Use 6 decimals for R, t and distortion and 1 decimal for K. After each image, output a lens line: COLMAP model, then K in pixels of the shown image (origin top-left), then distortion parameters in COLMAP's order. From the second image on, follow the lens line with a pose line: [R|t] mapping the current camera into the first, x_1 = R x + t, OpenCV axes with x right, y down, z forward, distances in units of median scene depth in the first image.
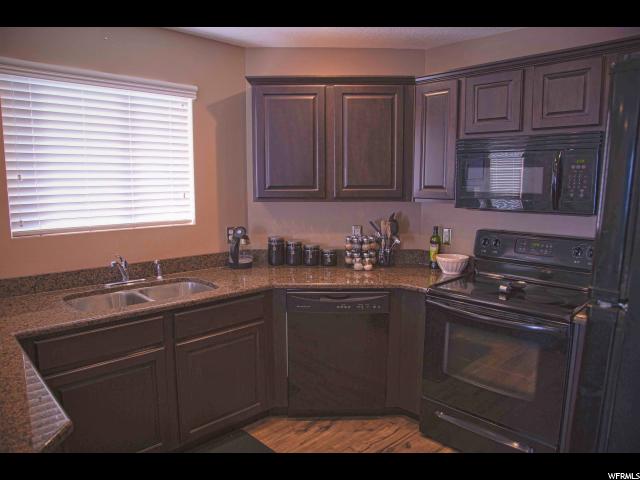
lens RADIAL K [[473.1, 0, 320.0], [0, 473.1, 240.0], [0, 0, 1]] dist [-0.059351, 0.001473]
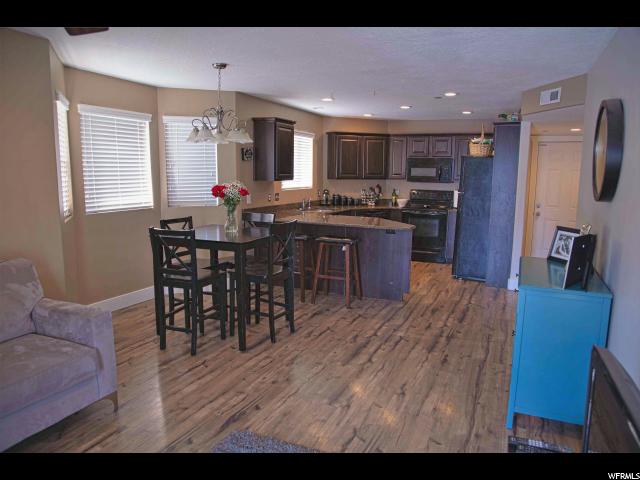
lens RADIAL K [[473.1, 0, 320.0], [0, 473.1, 240.0], [0, 0, 1]] dist [-0.059351, 0.001473]
pose [[0.919073, -0.042197, 0.391821, -1.208889], [0.037720, 0.999105, 0.019121, 0.192113], [-0.392278, -0.002795, 0.919843, -1.308503]]
